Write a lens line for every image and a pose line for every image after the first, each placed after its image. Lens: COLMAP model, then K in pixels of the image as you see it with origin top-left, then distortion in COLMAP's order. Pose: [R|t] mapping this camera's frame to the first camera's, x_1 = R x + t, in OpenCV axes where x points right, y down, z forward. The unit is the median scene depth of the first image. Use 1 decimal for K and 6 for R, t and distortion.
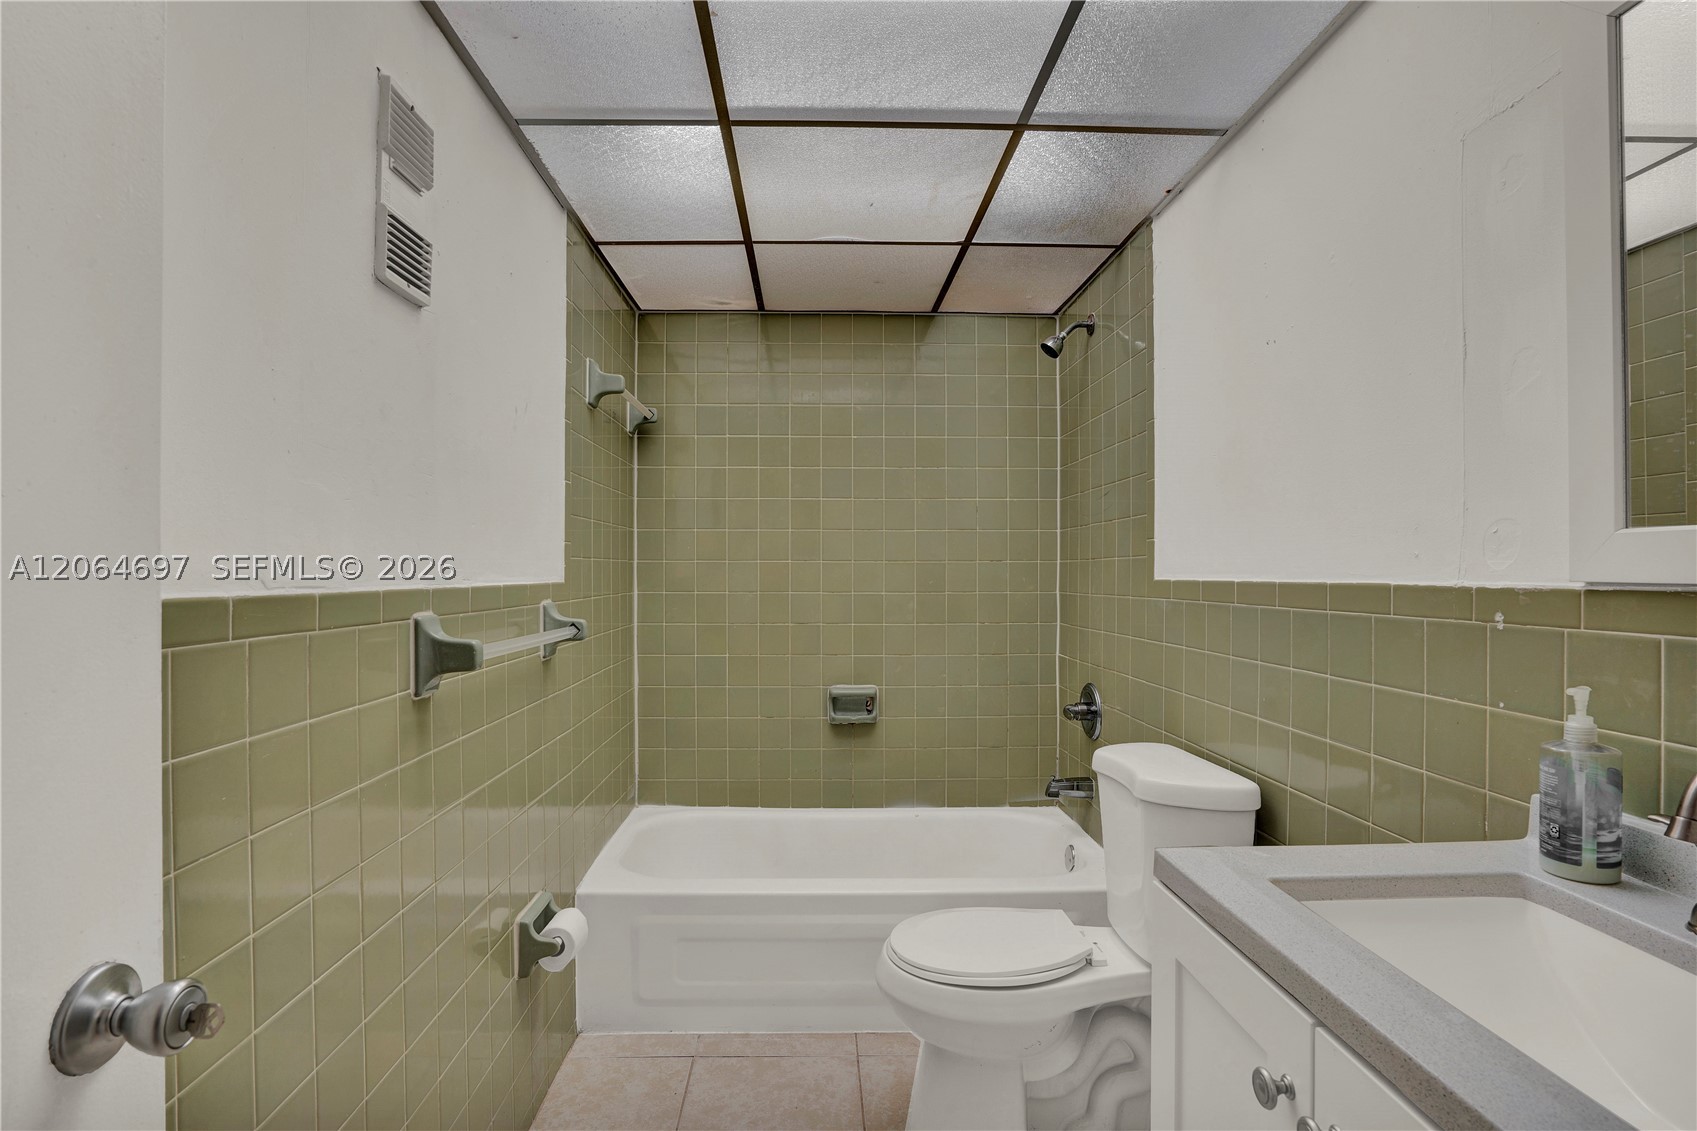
lens RADIAL K [[828.9, 0, 843.2], [0, 828.9, 592.8], [0, 0, 1]] dist [-0.075683, 0.029776]
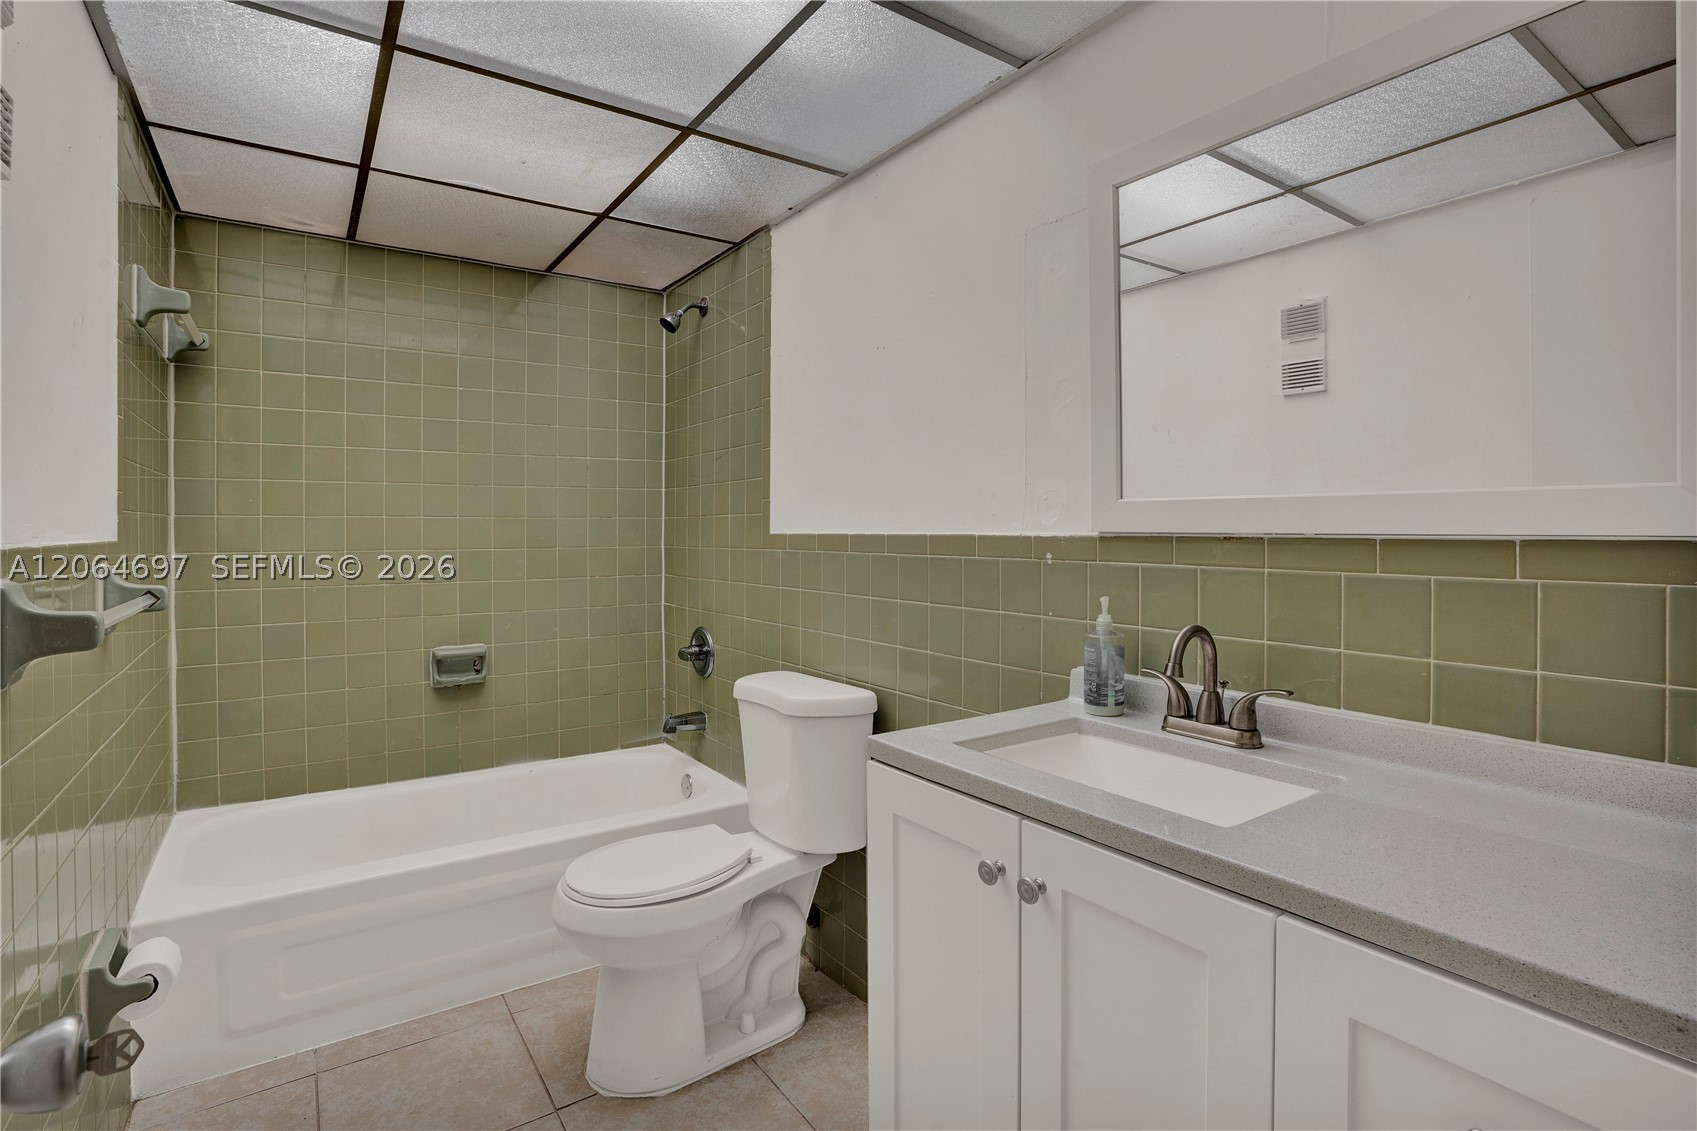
lens RADIAL K [[811.2, 0, 846.0], [0, 811.2, 557.8], [0, 0, 1]] dist [-0.077917, 0.032003]
pose [[0.833451, -0.020526, 0.552211, -0.170672], [0.014885, 0.999781, 0.014698, 0.003214], [-0.552392, -0.004031, 0.833575, -0.031147]]
